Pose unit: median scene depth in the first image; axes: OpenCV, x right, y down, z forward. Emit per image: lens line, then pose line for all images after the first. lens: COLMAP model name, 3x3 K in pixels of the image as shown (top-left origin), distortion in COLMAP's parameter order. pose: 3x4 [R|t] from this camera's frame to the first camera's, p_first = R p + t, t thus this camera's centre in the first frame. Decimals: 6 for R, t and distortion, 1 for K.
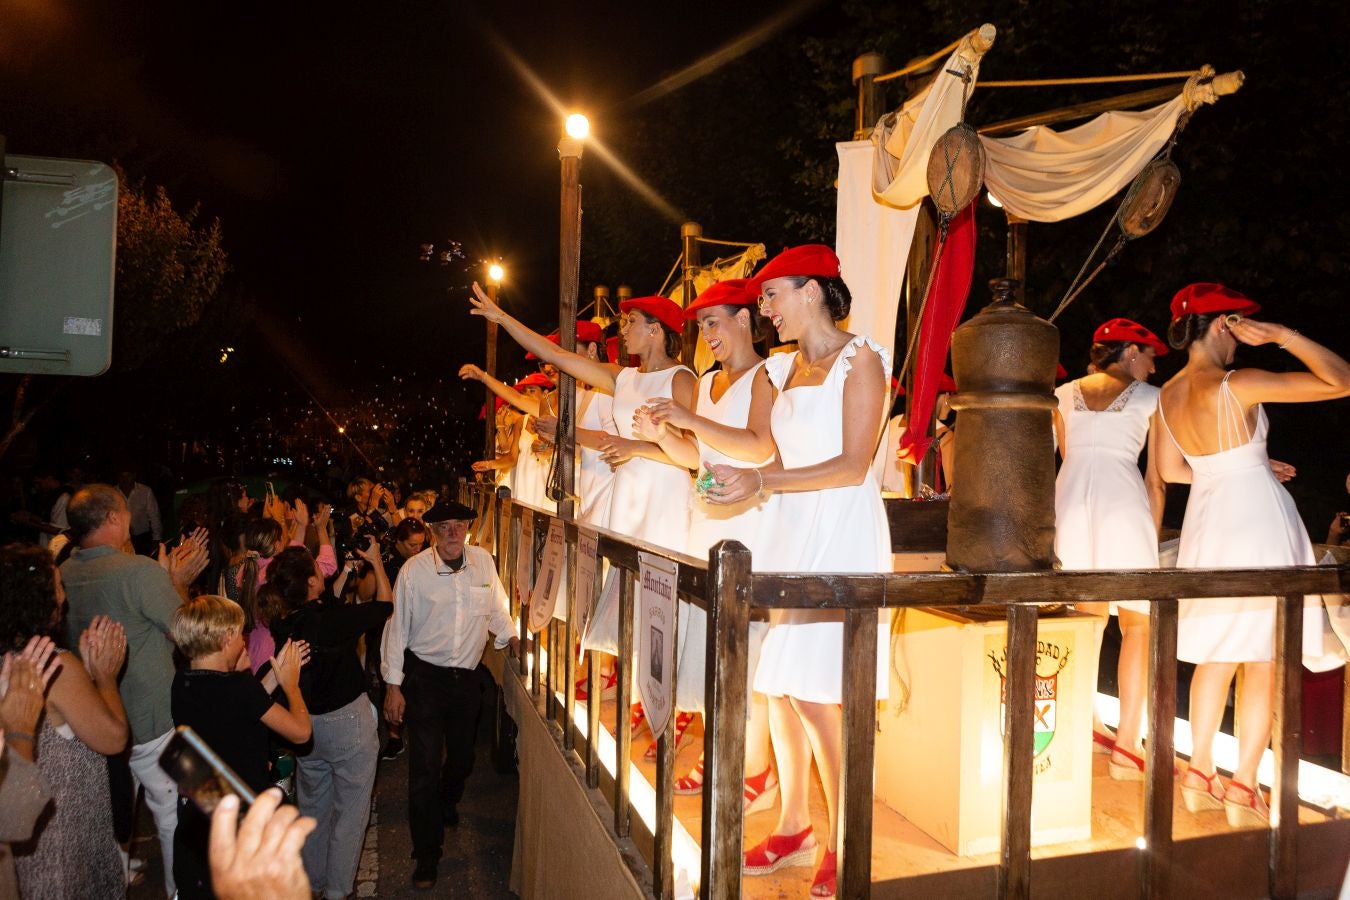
lens RADIAL K [[922.5, 0, 668.1], [0, 922.5, 457.4], [0, 0, 1]] dist [0.001618, 0.002134]
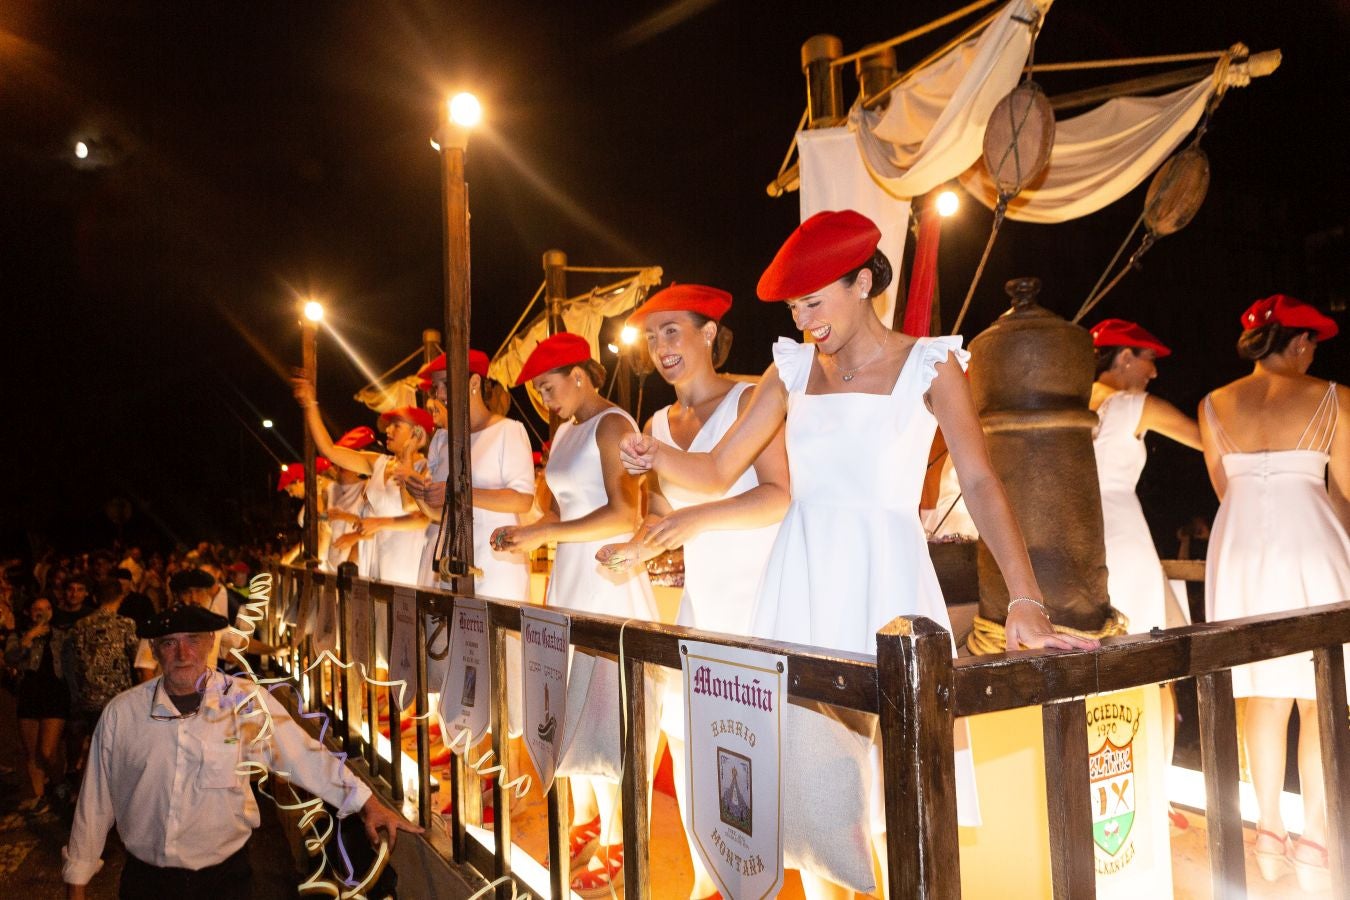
lens RADIAL K [[917.5, 0, 675.0], [0, 917.5, 450.0], [0, 0, 1]] dist [-0.008144, 0.005220]
pose [[0.969806, -0.035602, 0.241264, -0.174003], [0.052682, 0.996512, -0.064715, 0.002625], [-0.238118, 0.075471, 0.968299, 0.272484]]
